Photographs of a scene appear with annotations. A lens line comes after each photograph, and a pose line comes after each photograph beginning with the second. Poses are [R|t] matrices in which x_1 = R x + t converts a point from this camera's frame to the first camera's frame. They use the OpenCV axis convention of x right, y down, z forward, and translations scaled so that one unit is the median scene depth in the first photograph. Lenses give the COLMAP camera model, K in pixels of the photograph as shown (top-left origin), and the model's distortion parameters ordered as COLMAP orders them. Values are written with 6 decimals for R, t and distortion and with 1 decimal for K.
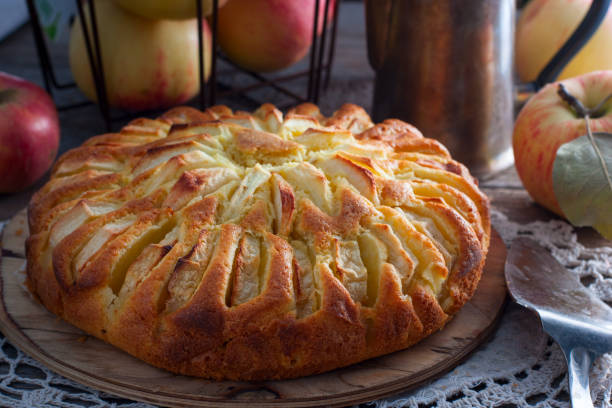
lens RADIAL K [[1487.6, 0, 306.0], [0, 1487.6, 204.0], [0, 0, 1]] dist [-0.040324, -0.108847]
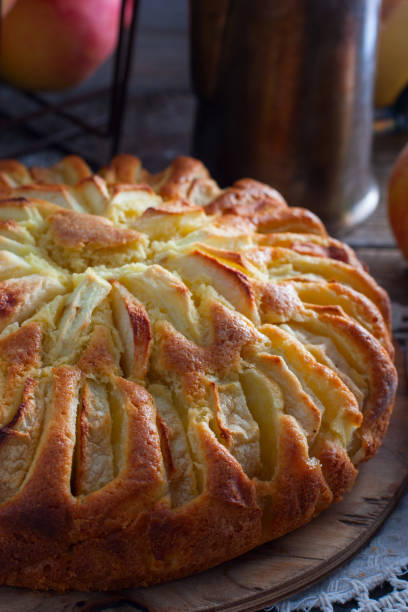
lens RADIAL K [[1487.6, 0, 204.0], [0, 1487.6, 306.0], [0, 0, 1]] dist [-0.040324, -0.108847]
pose [[0.989974, -0.037106, 0.136288, -0.080243], [0.020967, 0.992792, 0.117998, -0.097605], [-0.139684, -0.113958, 0.983617, 0.291898]]
